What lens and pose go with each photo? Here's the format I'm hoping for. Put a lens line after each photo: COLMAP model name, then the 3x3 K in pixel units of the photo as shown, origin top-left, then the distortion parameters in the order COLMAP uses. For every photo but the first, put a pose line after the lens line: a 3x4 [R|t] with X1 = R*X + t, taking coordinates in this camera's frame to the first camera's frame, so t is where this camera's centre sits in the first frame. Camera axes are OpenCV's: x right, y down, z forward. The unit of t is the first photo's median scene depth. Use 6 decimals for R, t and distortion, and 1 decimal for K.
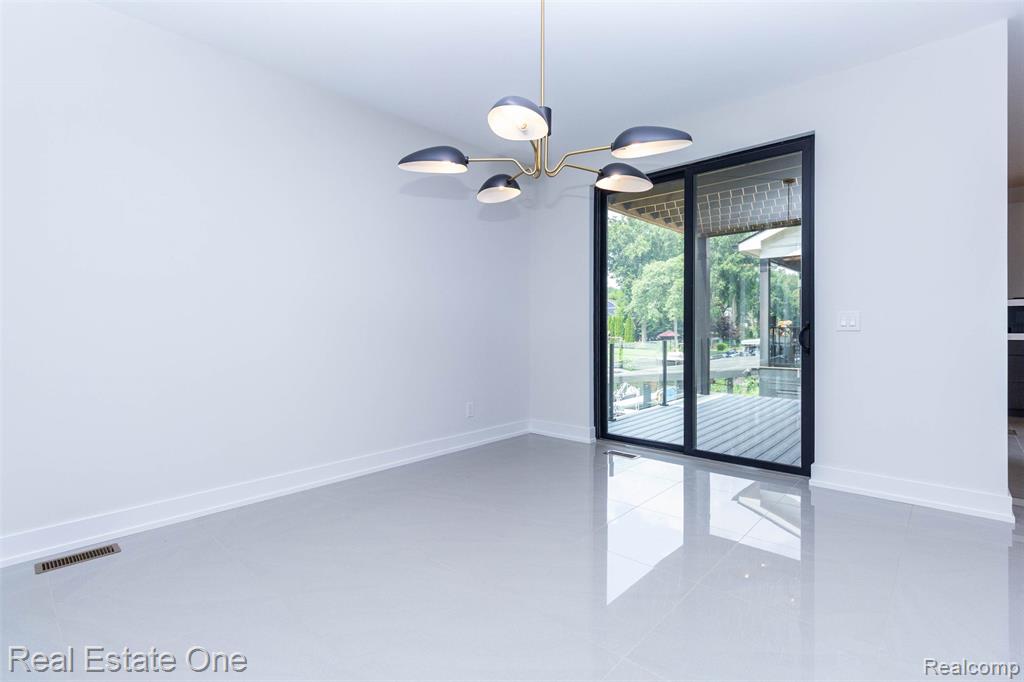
lens RADIAL K [[473.2, 0, 521.5], [0, 473.2, 332.8], [0, 0, 1]] dist [-0.002636, 0.000273]
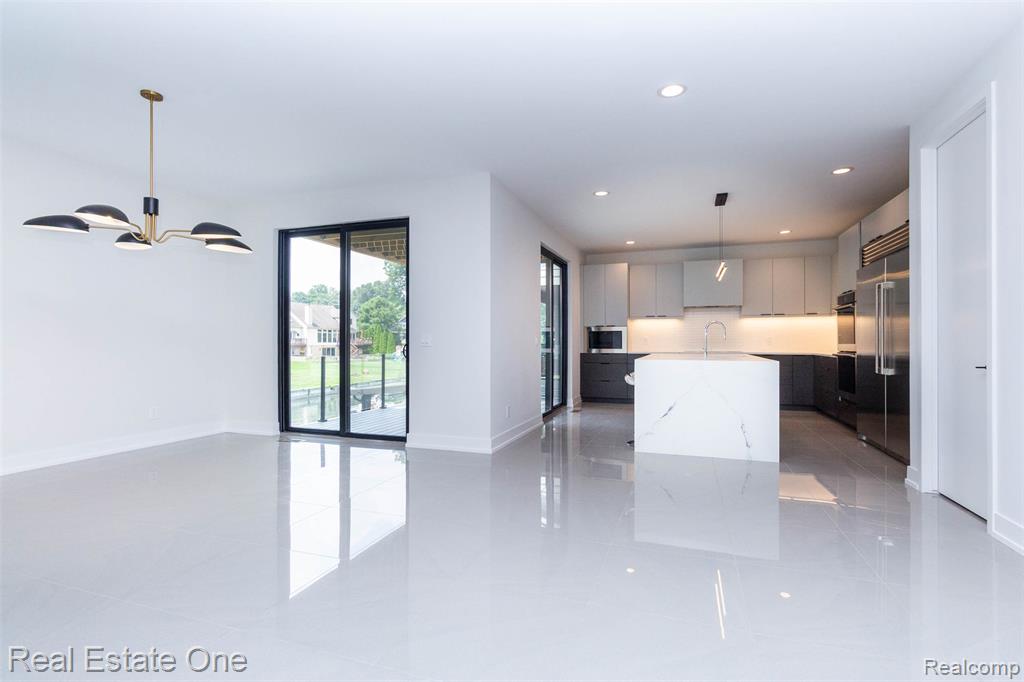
lens RADIAL K [[473.2, 0, 516.7], [0, 473.2, 345.3], [0, 0, 1]] dist [-0.002636, 0.000273]
pose [[0.920393, 0.004814, 0.390965, 0.243111], [-0.002106, 0.999971, -0.007354, 0.003555], [-0.390988, 0.005945, 0.920376, -0.391127]]
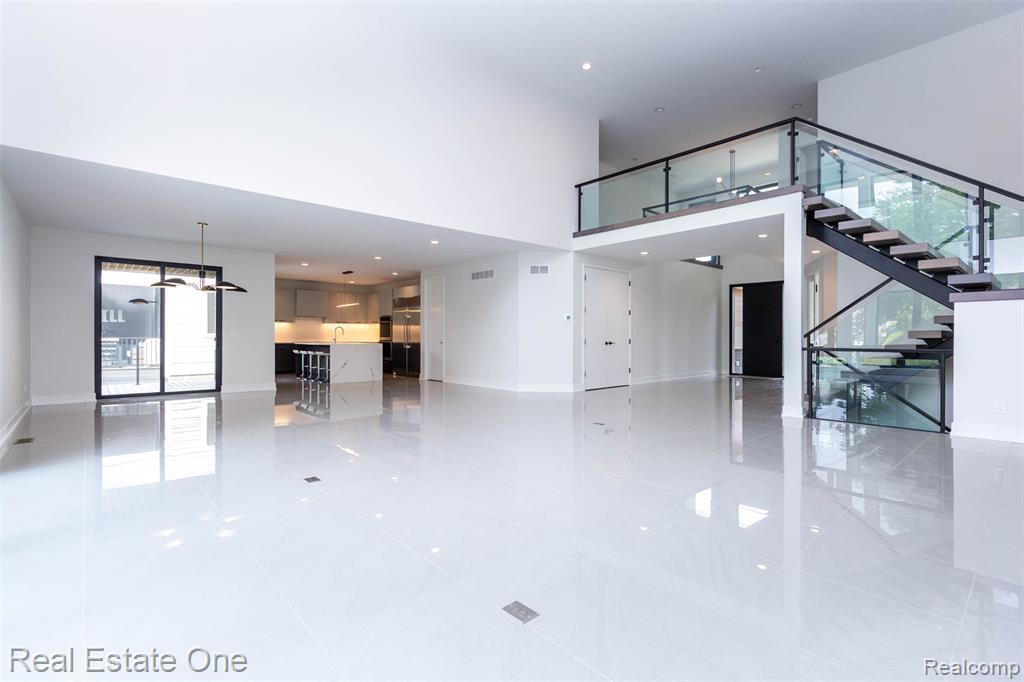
lens RADIAL K [[473.2, 0, 509.7], [0, 473.2, 342.9], [0, 0, 1]] dist [-0.002636, 0.000273]
pose [[0.104693, -0.002332, 0.994502, -1.408611], [0.005162, 0.999985, 0.001801, 0.022196], [-0.994491, 0.004945, 0.104703, -0.692687]]
